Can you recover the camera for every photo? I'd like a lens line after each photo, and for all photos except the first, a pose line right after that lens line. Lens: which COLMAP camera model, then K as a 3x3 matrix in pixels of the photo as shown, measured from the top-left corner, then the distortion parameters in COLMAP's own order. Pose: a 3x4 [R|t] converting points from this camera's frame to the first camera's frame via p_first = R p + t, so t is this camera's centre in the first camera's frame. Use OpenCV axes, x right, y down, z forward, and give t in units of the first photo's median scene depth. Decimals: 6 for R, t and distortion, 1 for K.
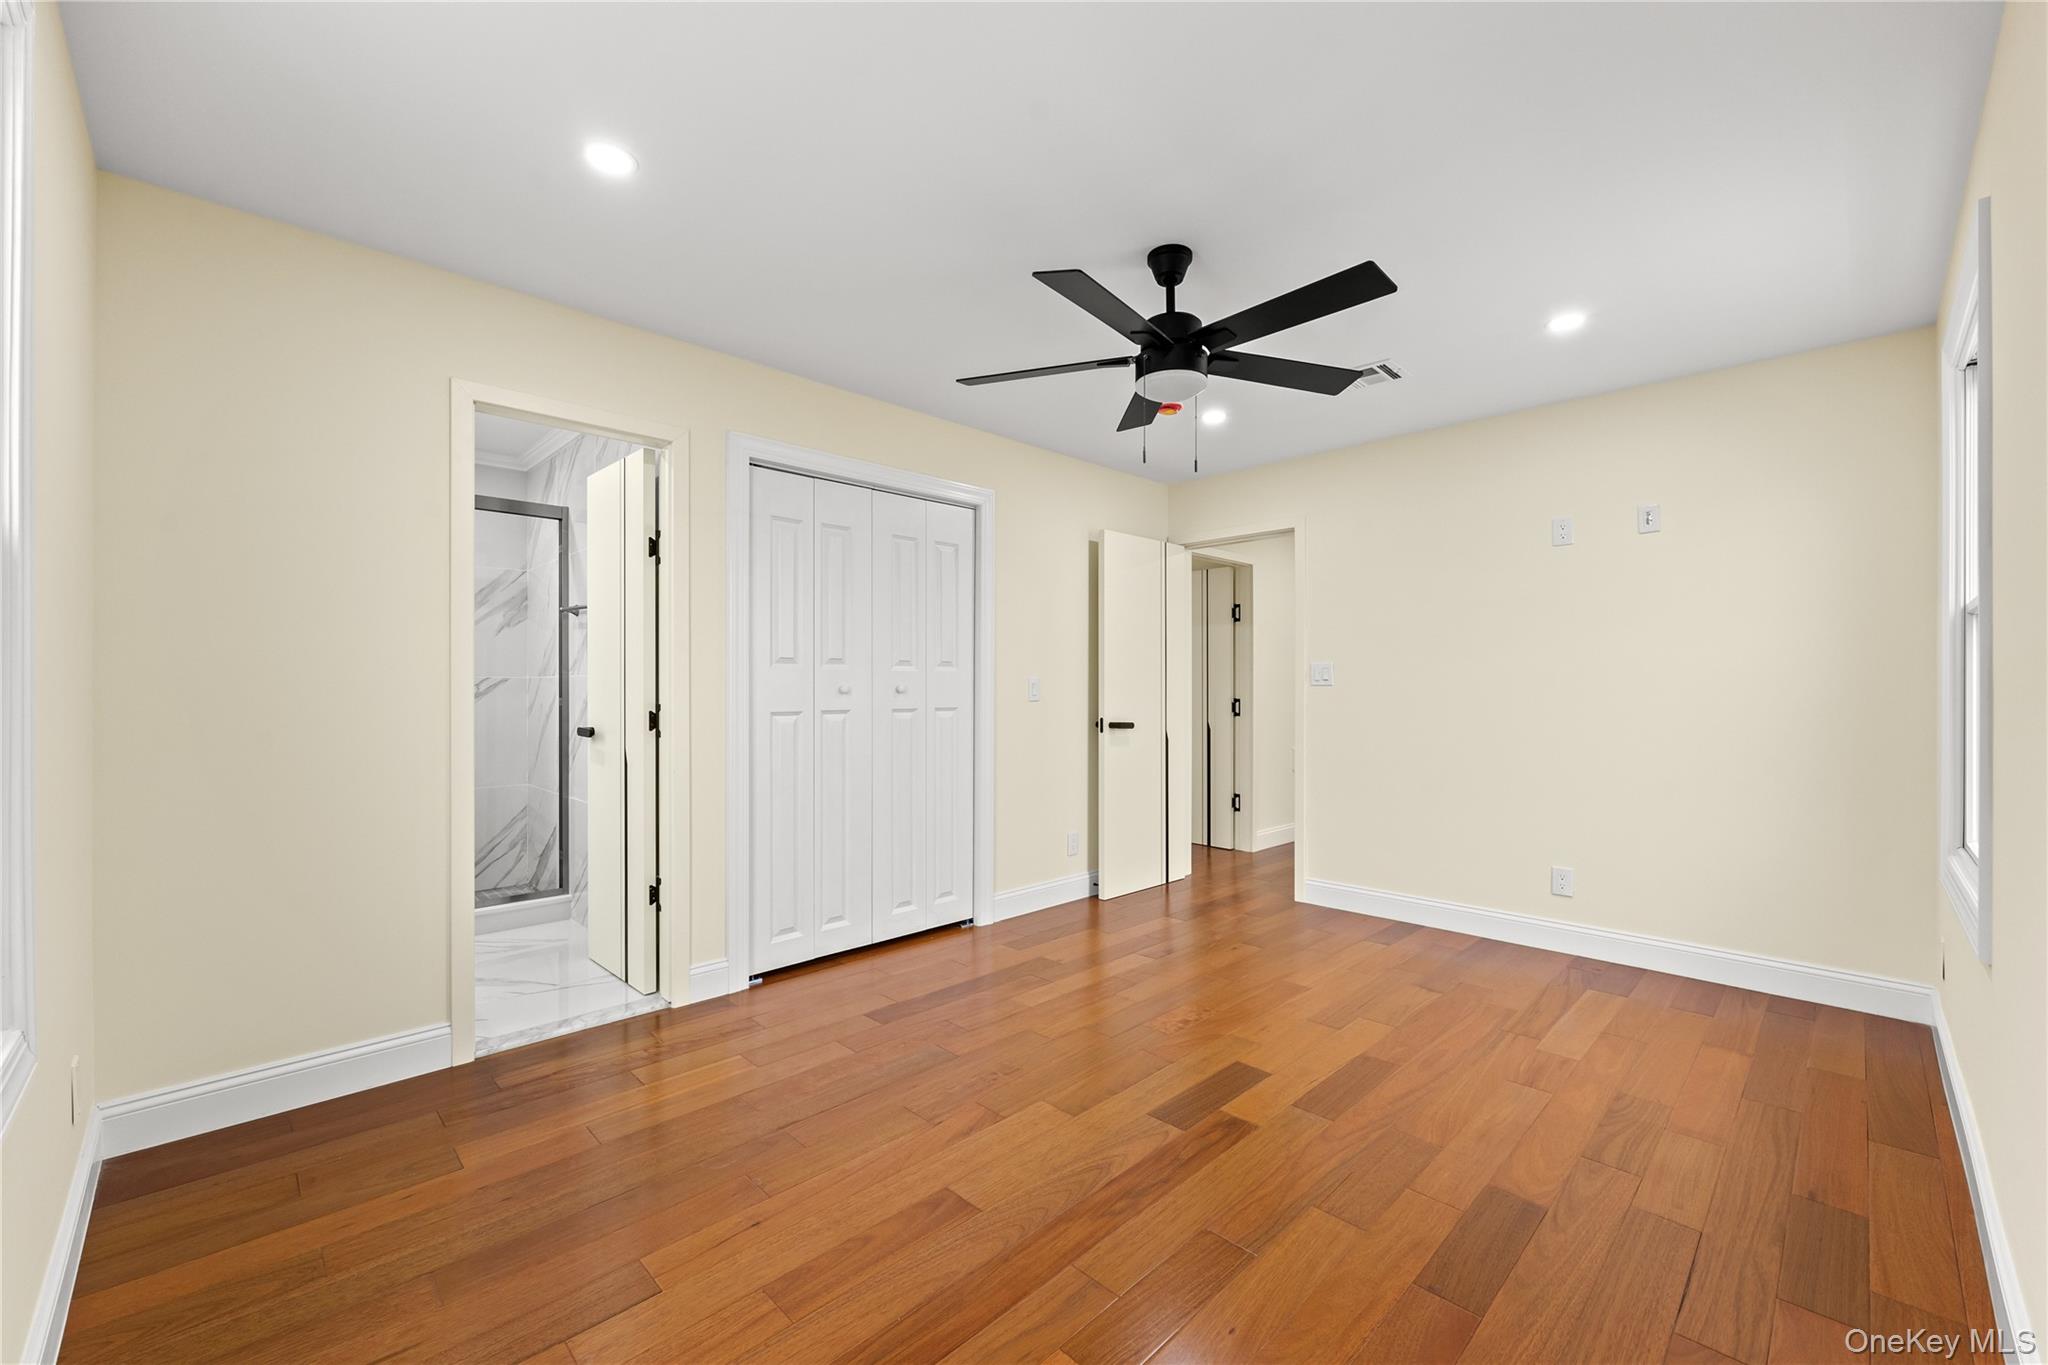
lens RADIAL K [[821.3, 0, 1027.3], [0, 821.3, 688.2], [0, 0, 1]] dist [0.000758, 0.000297]
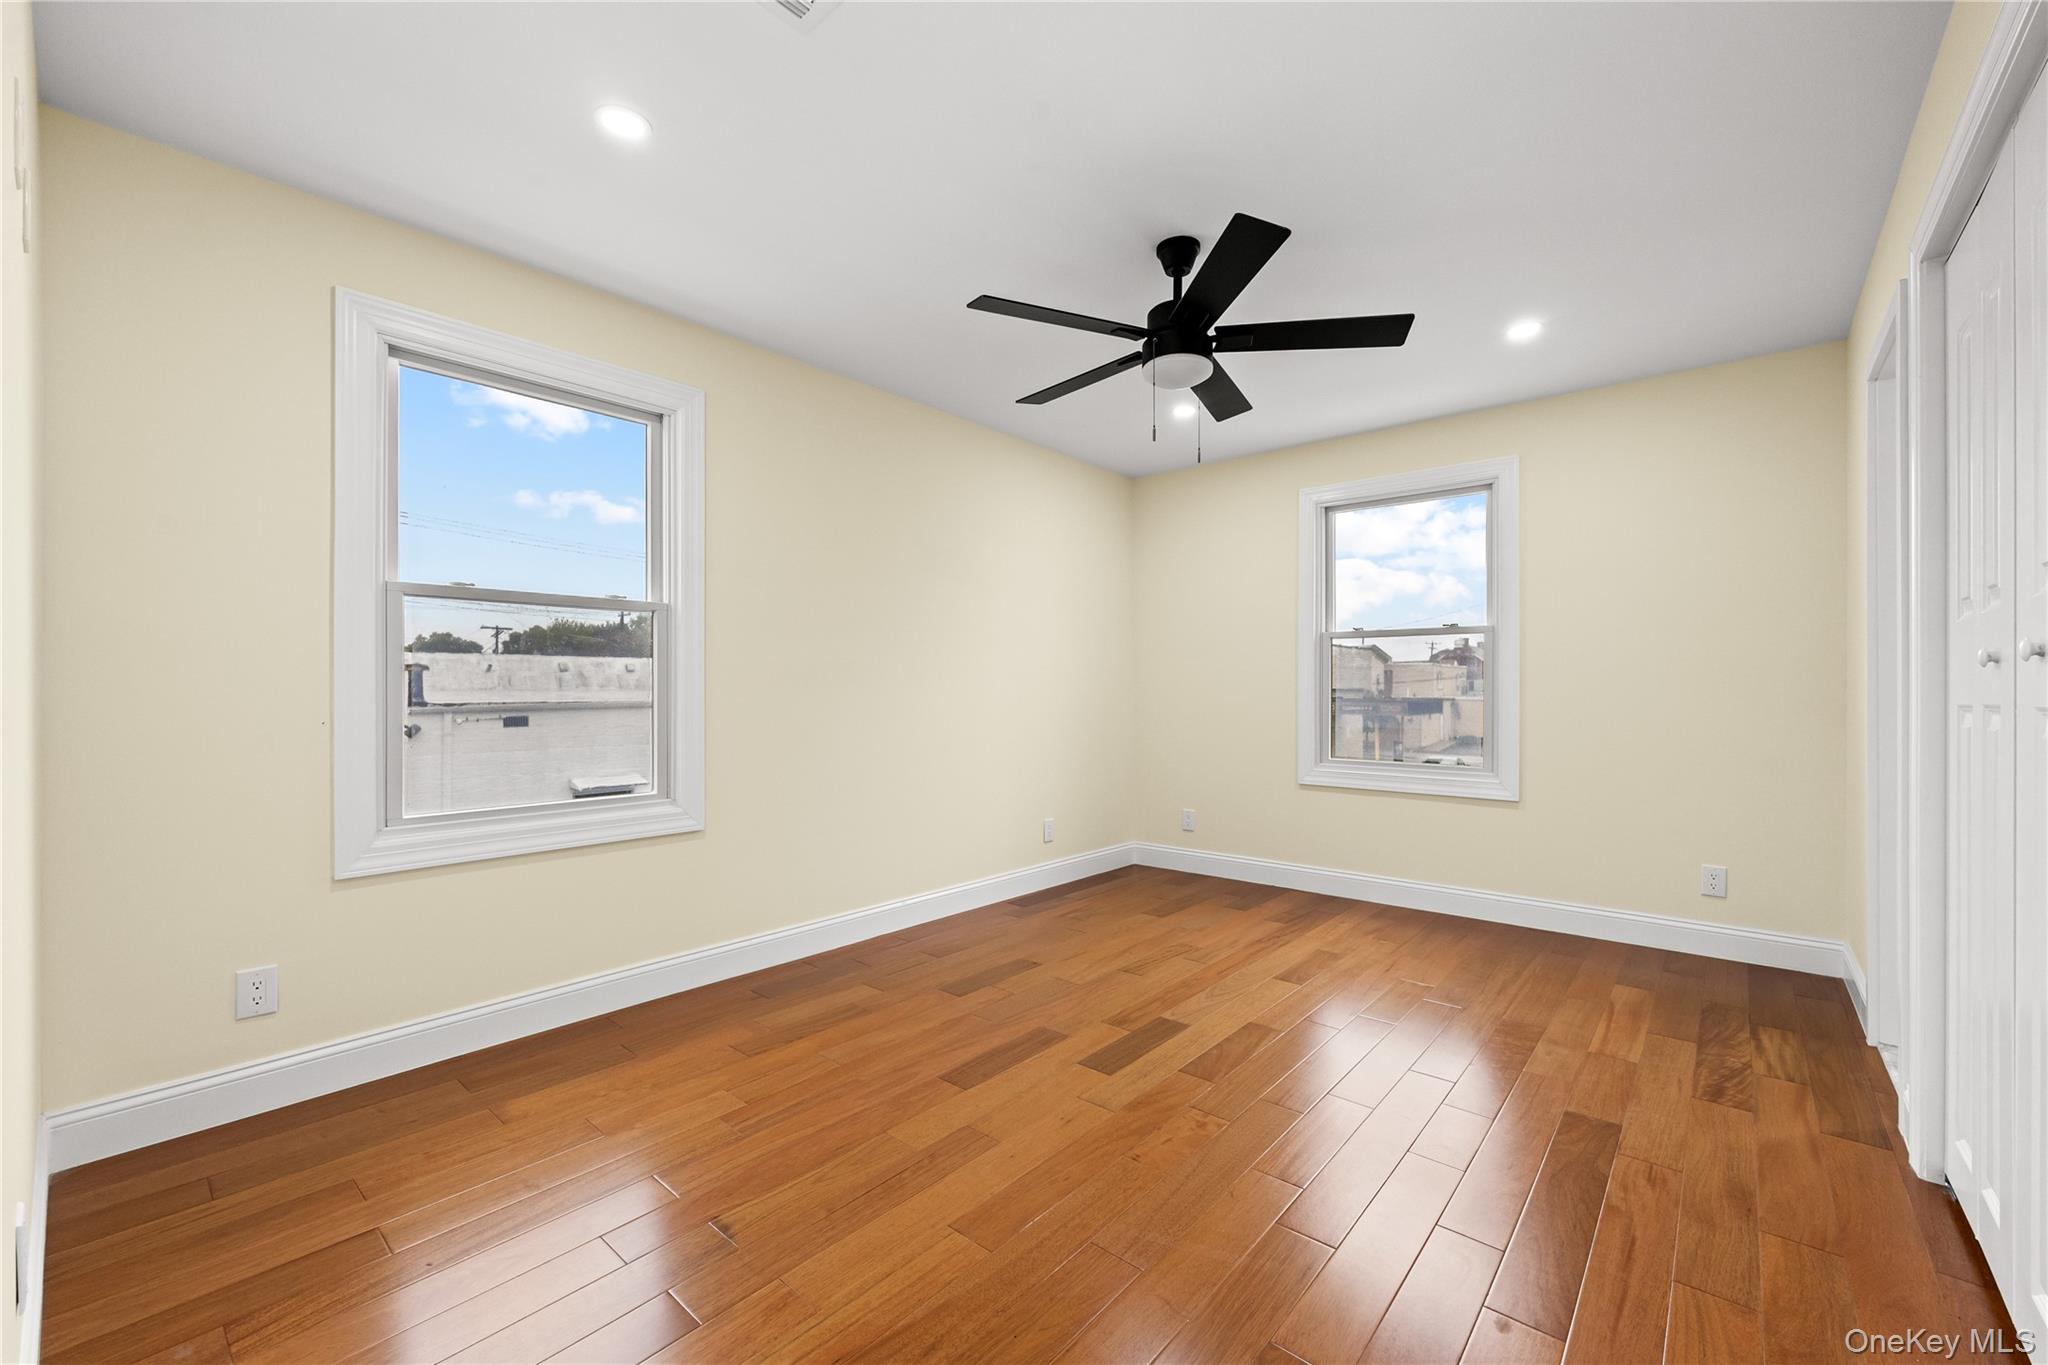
lens RADIAL K [[821.3, 0, 1027.3], [0, 821.3, 688.2], [0, 0, 1]] dist [0.000758, 0.000297]
pose [[-0.997005, -0.001325, -0.077323, 0.436171], [-0.001235, 0.999998, -0.001218, 0.025257], [0.077324, -0.001118, -0.997005, 1.989430]]
